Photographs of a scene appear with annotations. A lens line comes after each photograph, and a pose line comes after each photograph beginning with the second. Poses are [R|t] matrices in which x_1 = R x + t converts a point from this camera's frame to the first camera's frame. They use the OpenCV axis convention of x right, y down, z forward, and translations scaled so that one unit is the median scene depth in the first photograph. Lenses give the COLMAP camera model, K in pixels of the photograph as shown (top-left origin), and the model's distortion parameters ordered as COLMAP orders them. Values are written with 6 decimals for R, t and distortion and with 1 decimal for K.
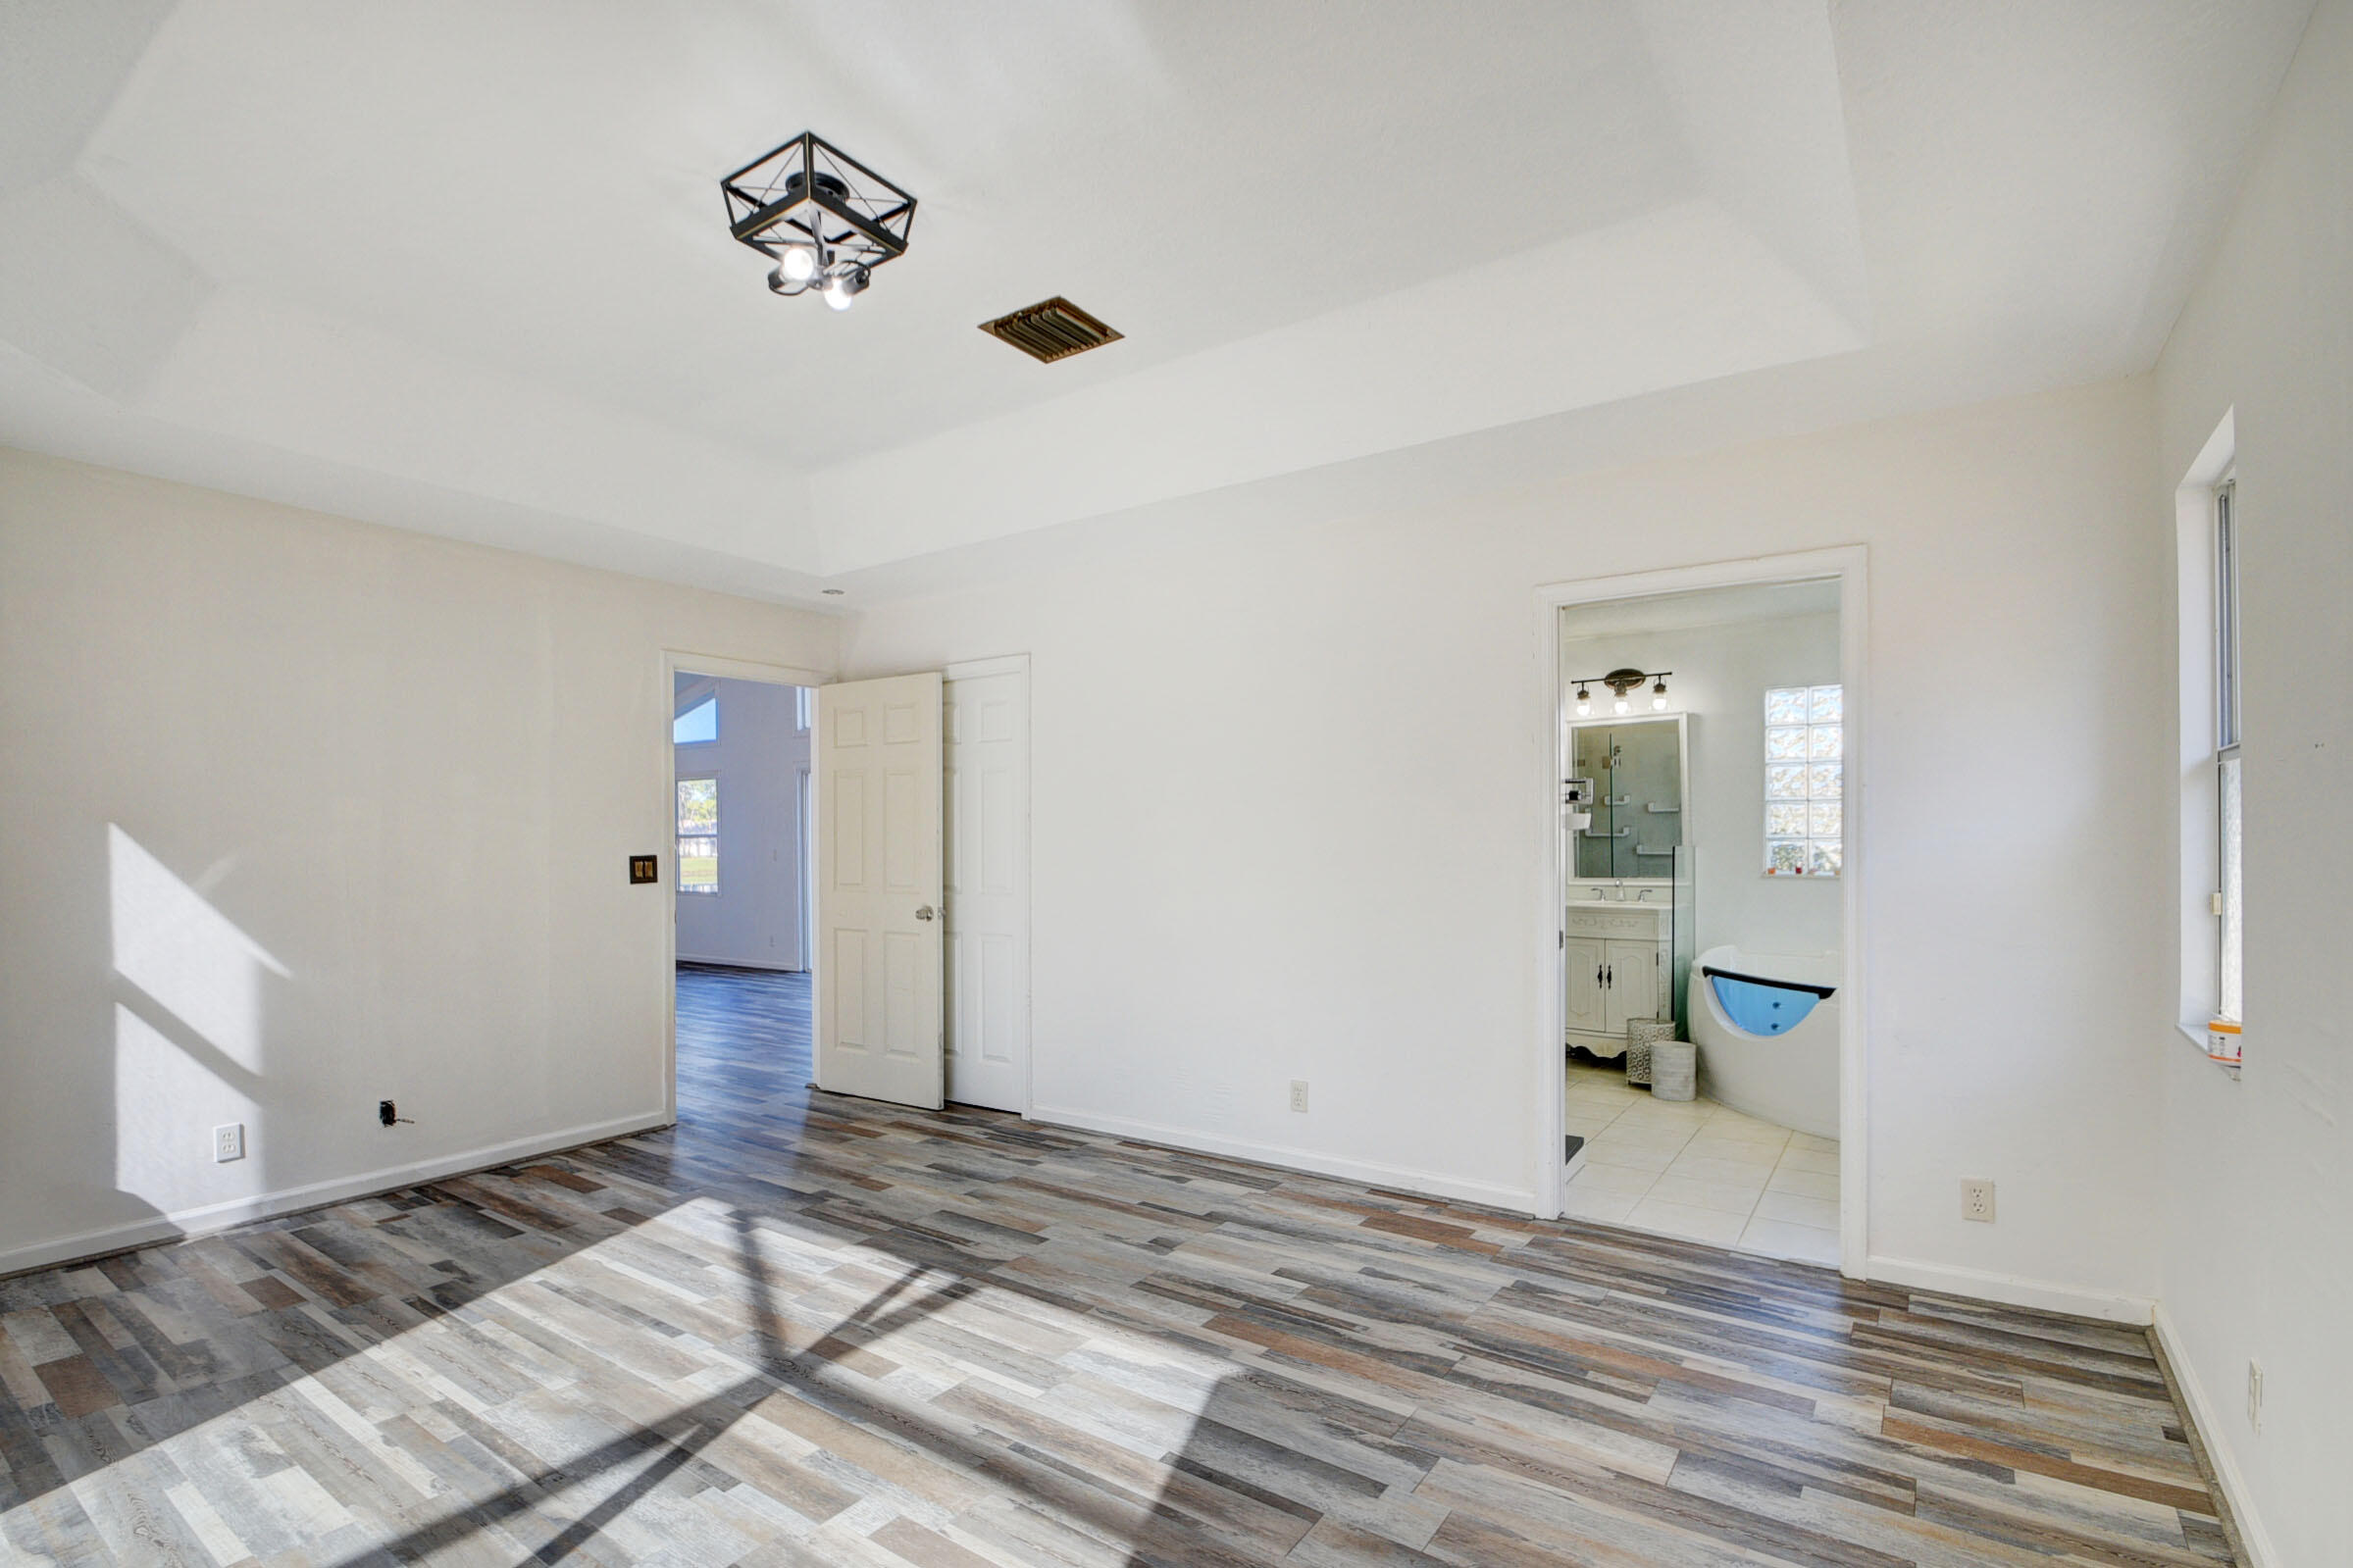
lens RADIAL K [[1102.7, 0, 1159.6], [0, 1102.7, 844.6], [0, 0, 1]] dist [0.015092, -0.018494]
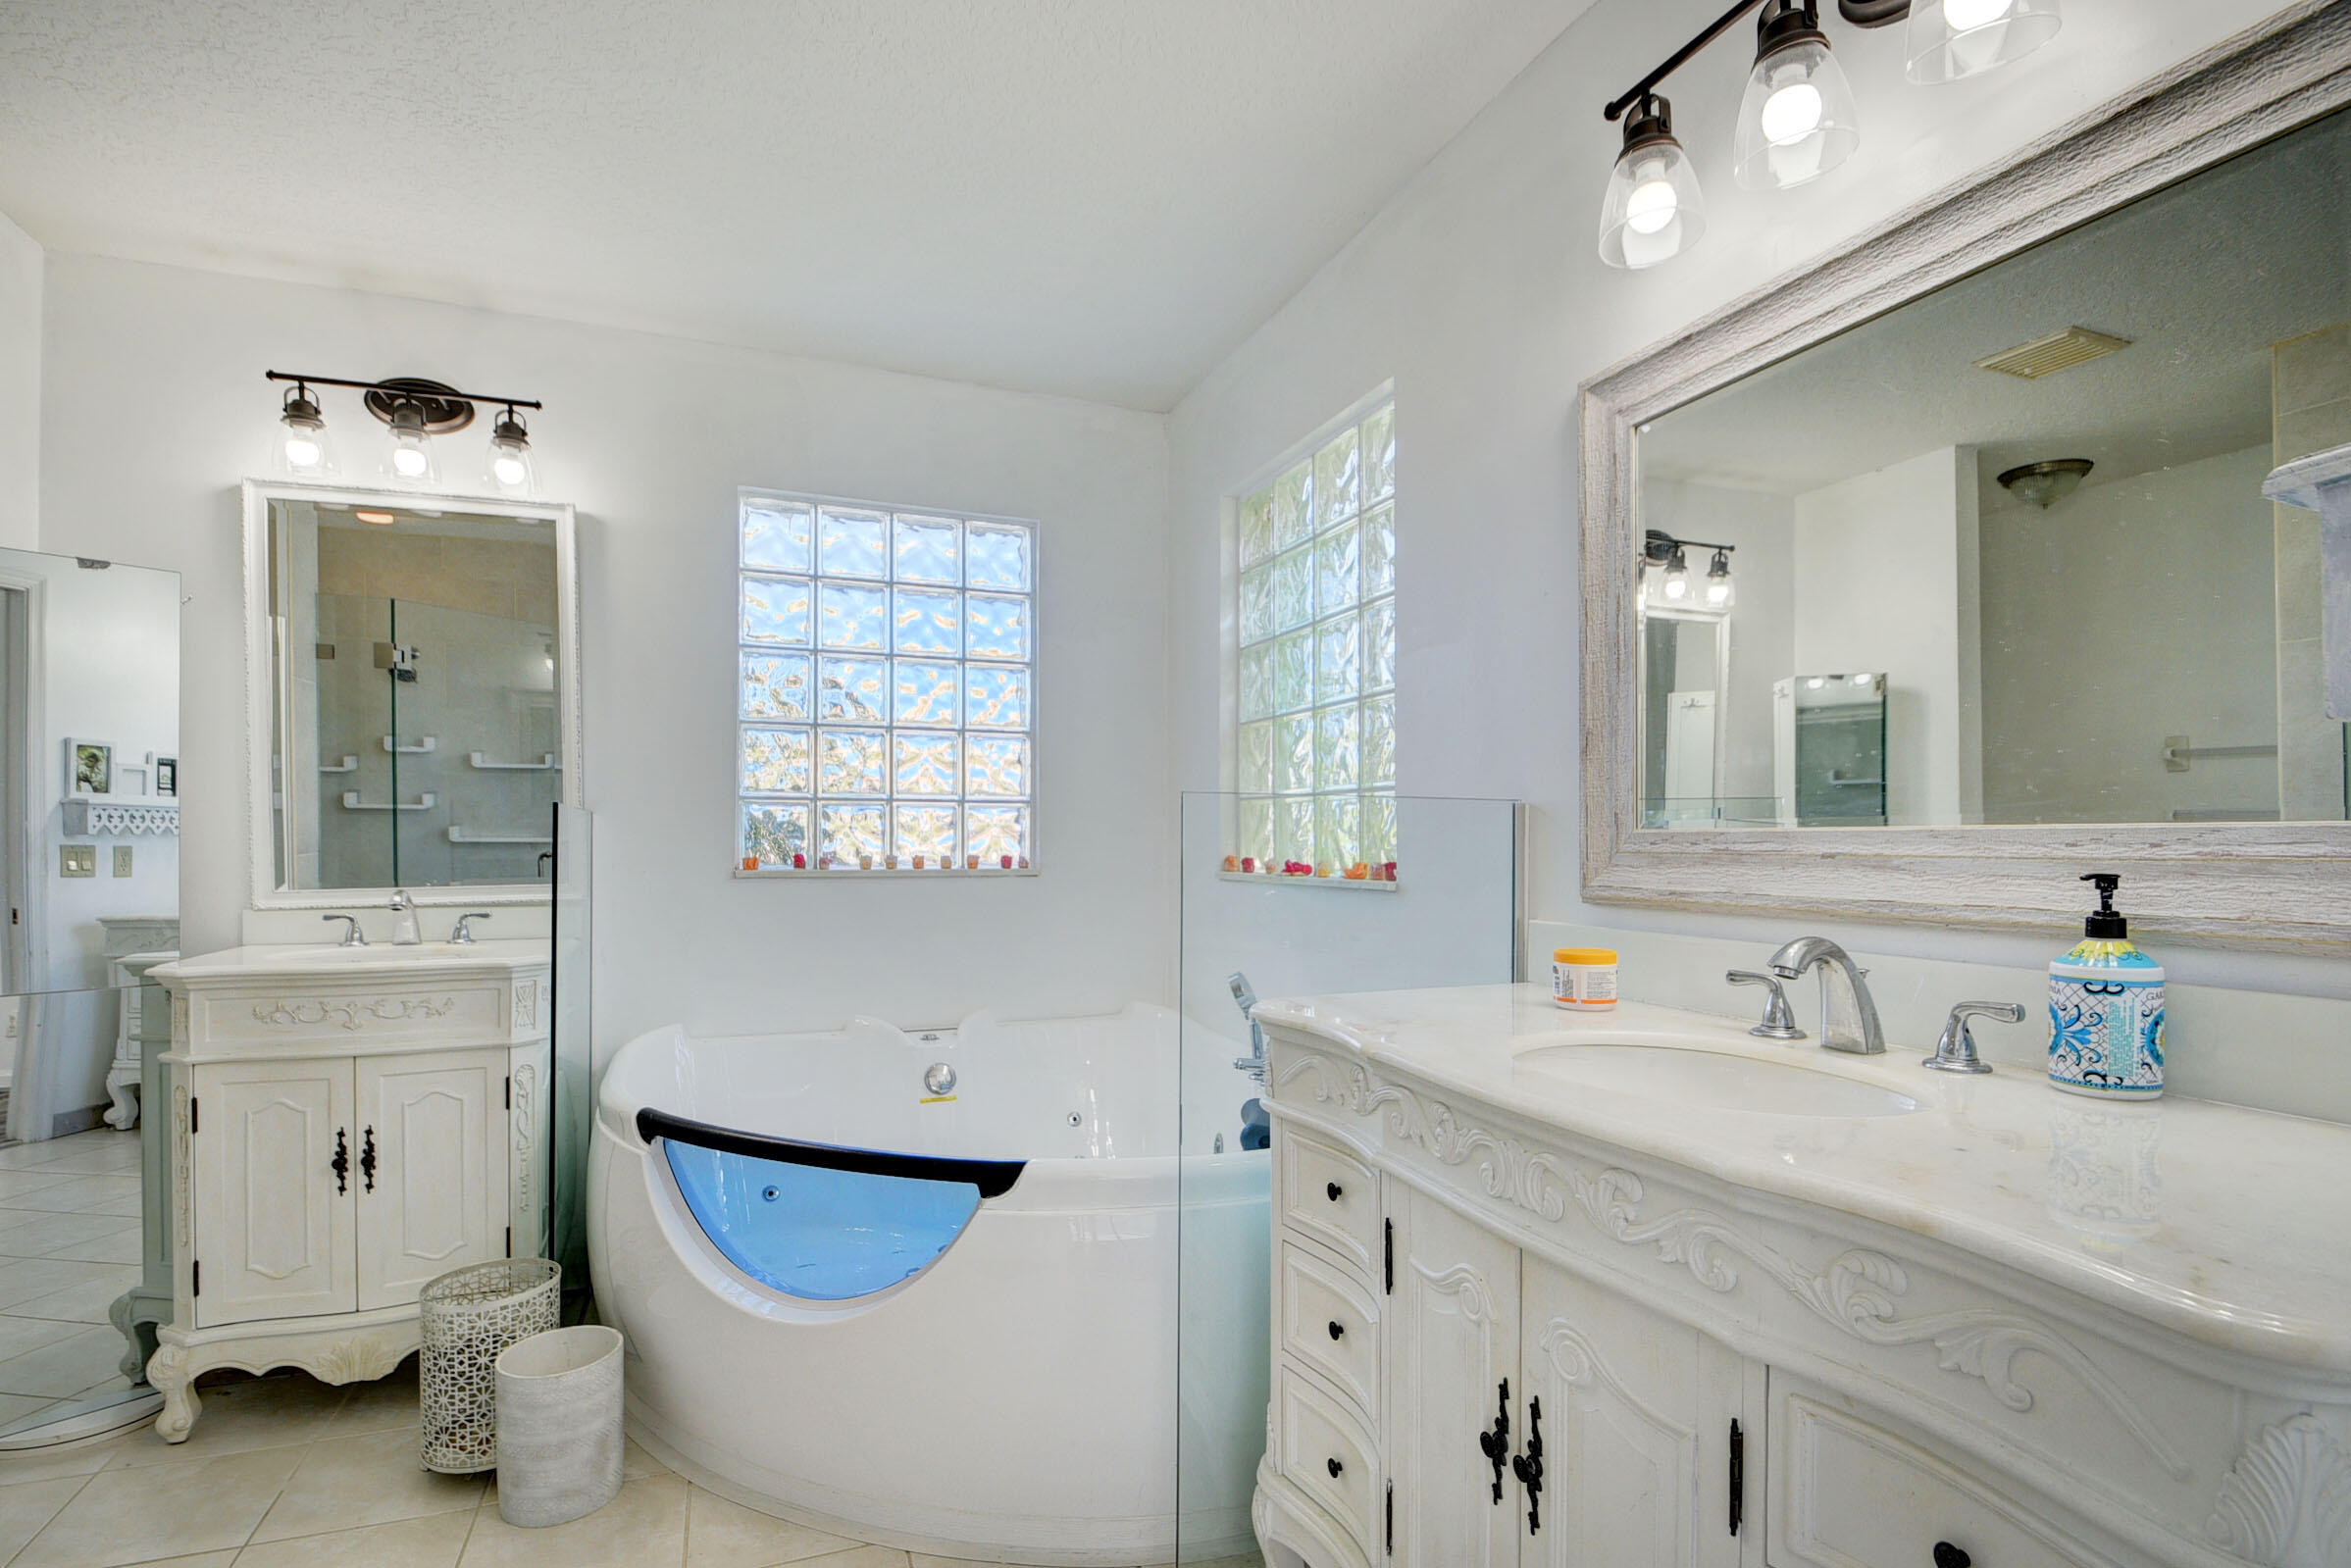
lens RADIAL K [[1101.7, 0, 1158.6], [0, 1101.7, 844.6], [0, 0, 1]] dist [0.015092, -0.018494]
pose [[0.557193, 0.002939, 0.830378, 0.248732], [-0.001442, 0.999996, -0.002571, 0.016445], [-0.830382, 0.000236, 0.557195, 0.579326]]
